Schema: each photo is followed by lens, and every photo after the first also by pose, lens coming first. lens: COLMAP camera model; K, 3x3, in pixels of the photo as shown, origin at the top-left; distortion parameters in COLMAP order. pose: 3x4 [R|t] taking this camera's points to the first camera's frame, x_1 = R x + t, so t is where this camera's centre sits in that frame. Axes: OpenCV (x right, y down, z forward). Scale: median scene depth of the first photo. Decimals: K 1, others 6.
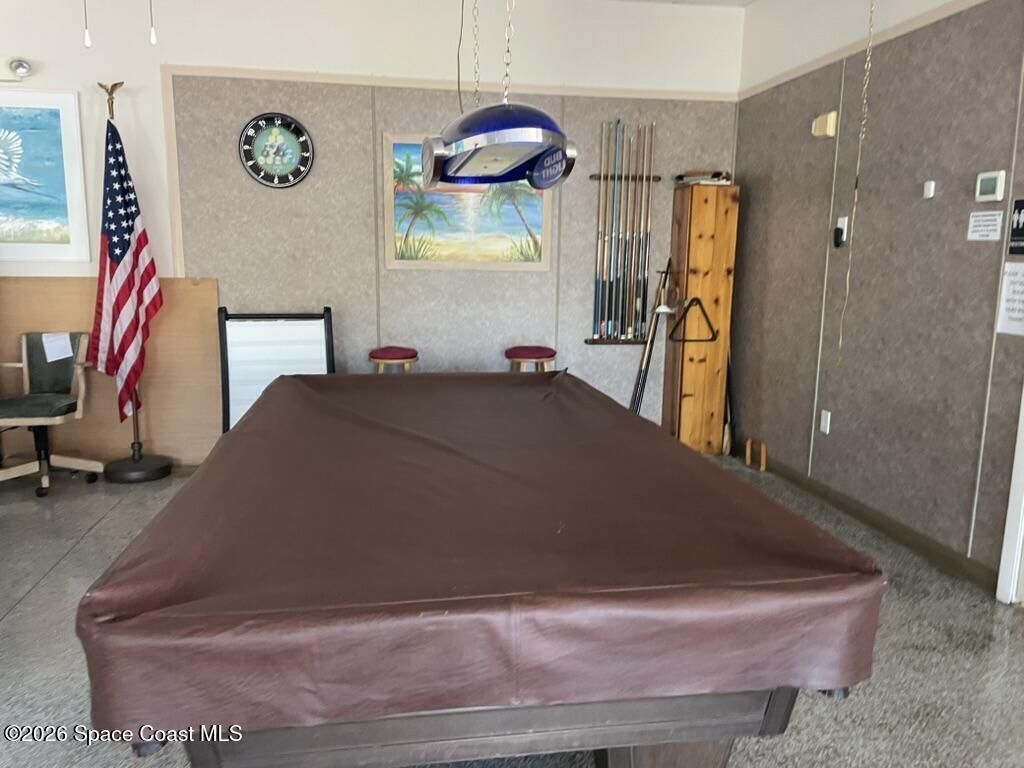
lens RADIAL K [[769.2, 0, 510.9], [0, 769.2, 382.5], [0, 0, 1]] dist [0.014160, -0.012583]
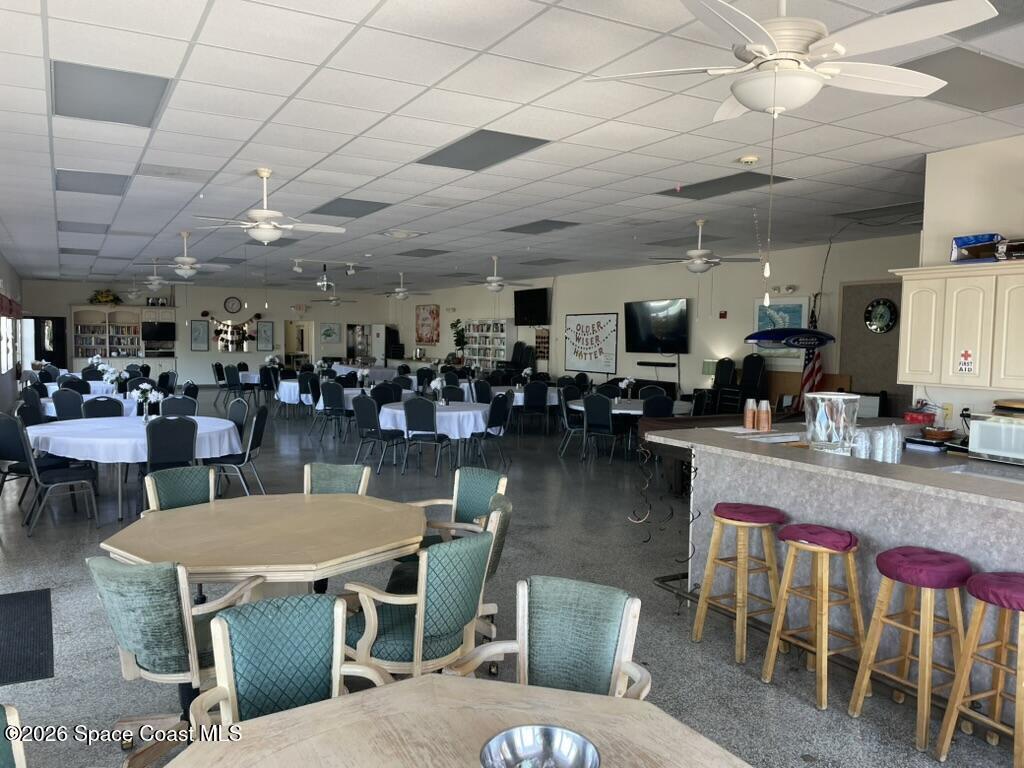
lens RADIAL K [[769.2, 0, 511.2], [0, 769.2, 383.3], [0, 0, 1]] dist [0.014160, -0.012583]
pose [[0.341558, 0.055754, -0.938206, 1.363088], [-0.167582, 0.985855, -0.002423, 0.054492], [0.924800, 0.158054, 0.346070, -0.642326]]
